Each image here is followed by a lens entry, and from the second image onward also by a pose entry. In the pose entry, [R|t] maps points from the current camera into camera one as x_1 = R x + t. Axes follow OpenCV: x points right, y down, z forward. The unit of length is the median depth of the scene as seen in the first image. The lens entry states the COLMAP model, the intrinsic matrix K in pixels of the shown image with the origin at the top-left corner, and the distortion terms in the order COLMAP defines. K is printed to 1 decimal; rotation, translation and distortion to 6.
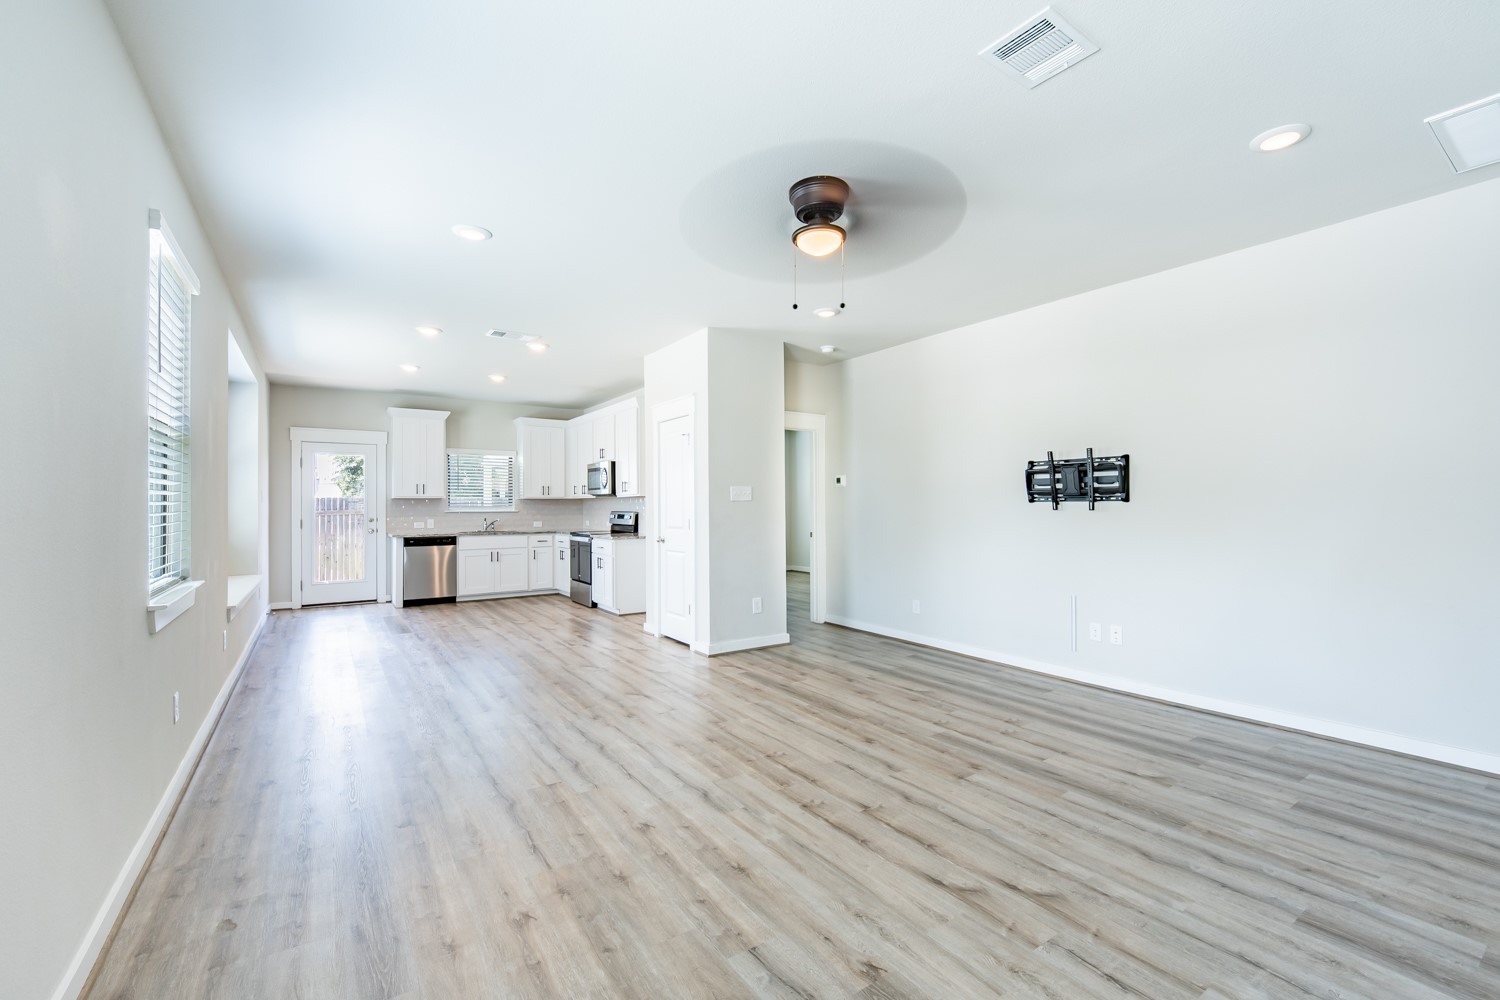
lens RADIAL K [[631.9, 0, 754.4], [0, 631.9, 504.9], [0, 0, 1]] dist [0.023287, -0.024977]
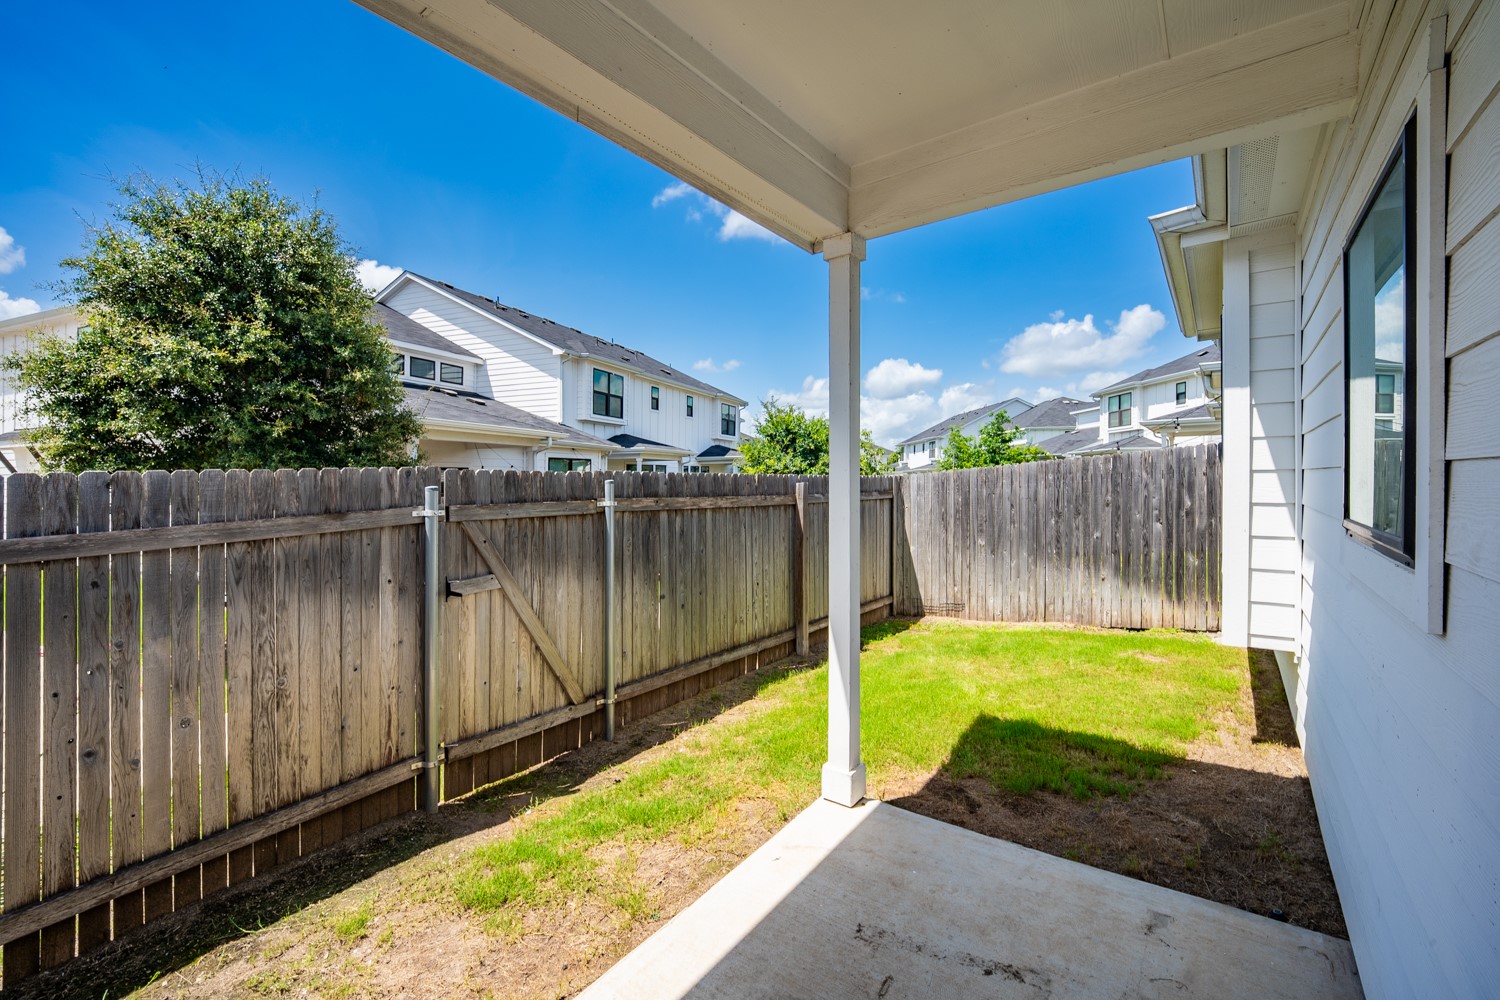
lens RADIAL K [[619.2, 0, 742.3], [0, 619.2, 495.8], [0, 0, 1]] dist [0.008903, -0.012790]
pose [[0.949578, 0.000223, 0.313530, -1.171937], [-0.000772, 0.999998, 0.001628, -0.000598], [-0.313530, -0.001788, 0.949577, 1.647987]]
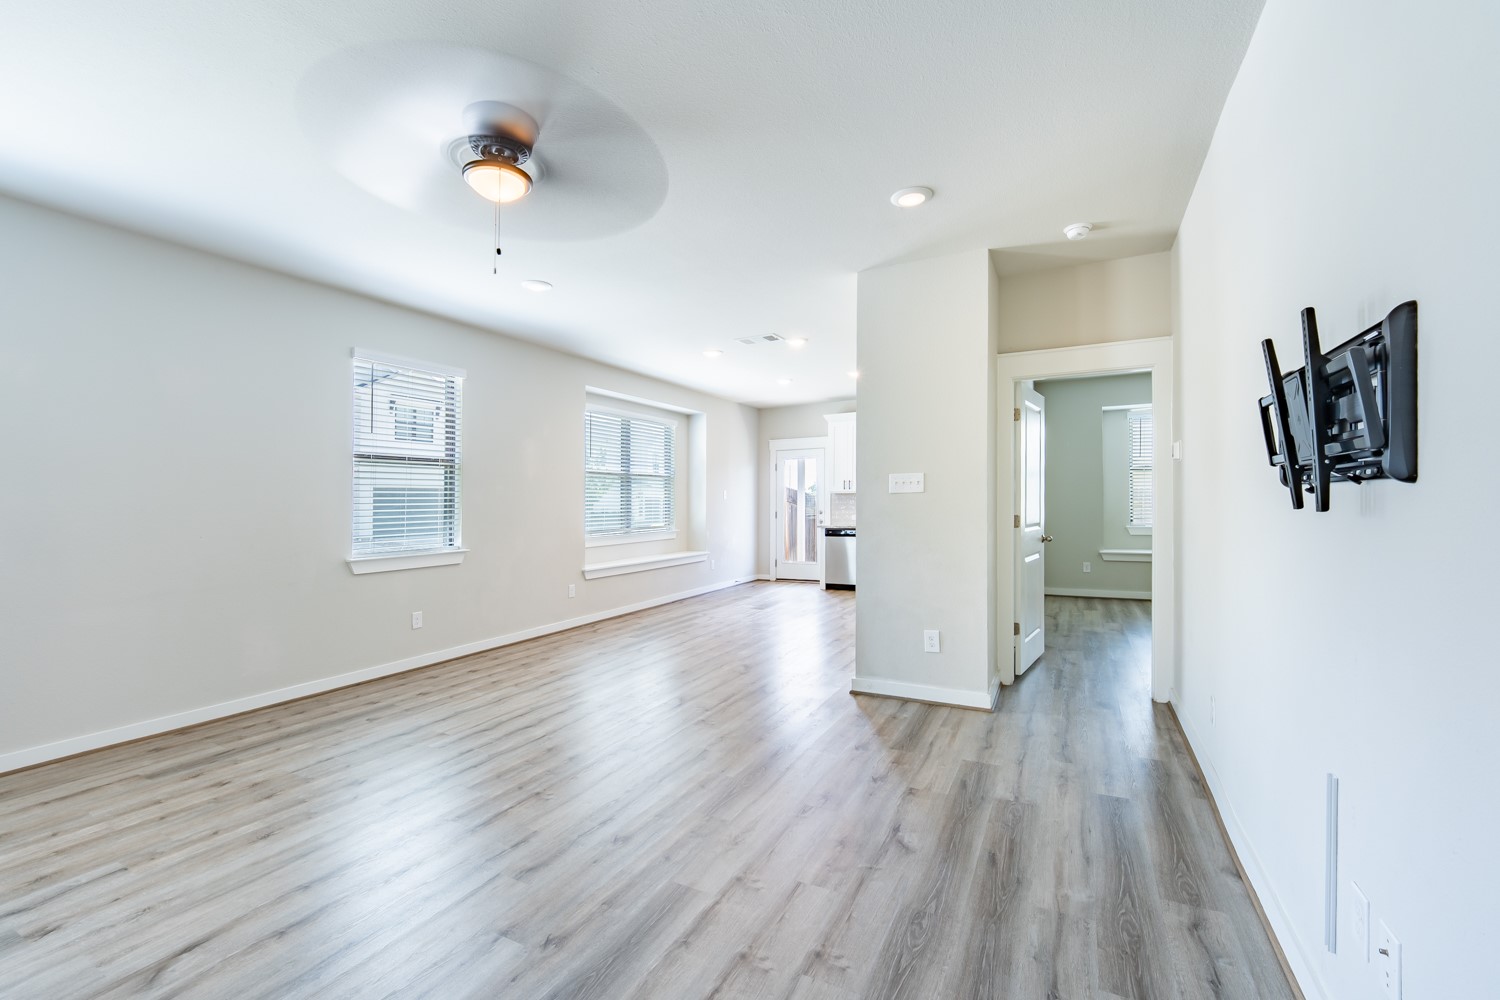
lens RADIAL K [[635.5, 0, 750.0], [0, 635.5, 500.0], [0, 0, 1]] dist [-0.014875, -0.000983]
pose [[0.468286, -0.006134, -0.883556, 0.644736], [0.012288, 0.999924, -0.000429, 0.000627], [0.883491, -0.010656, 0.468326, 0.599412]]
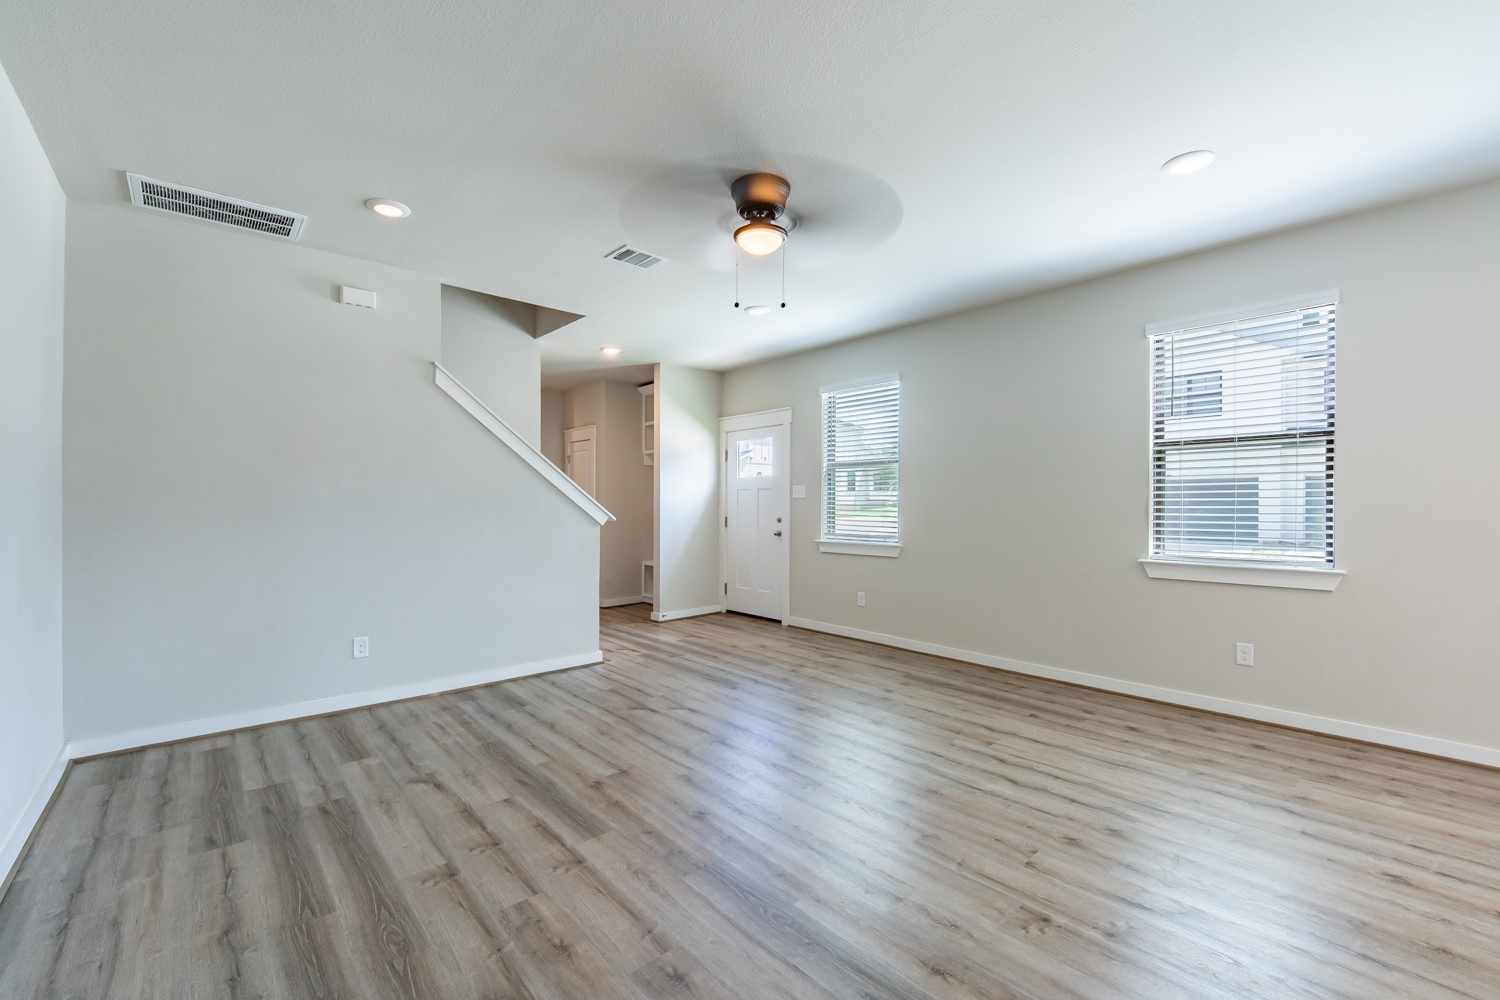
lens RADIAL K [[619.2, 0, 742.3], [0, 619.2, 495.8], [0, 0, 1]] dist [0.008903, -0.012790]
pose [[-0.993917, 0.006535, -0.109942, 0.156738], [0.007773, 0.999911, -0.010832, -0.000490], [0.109861, -0.011620, -0.993879, 1.302045]]
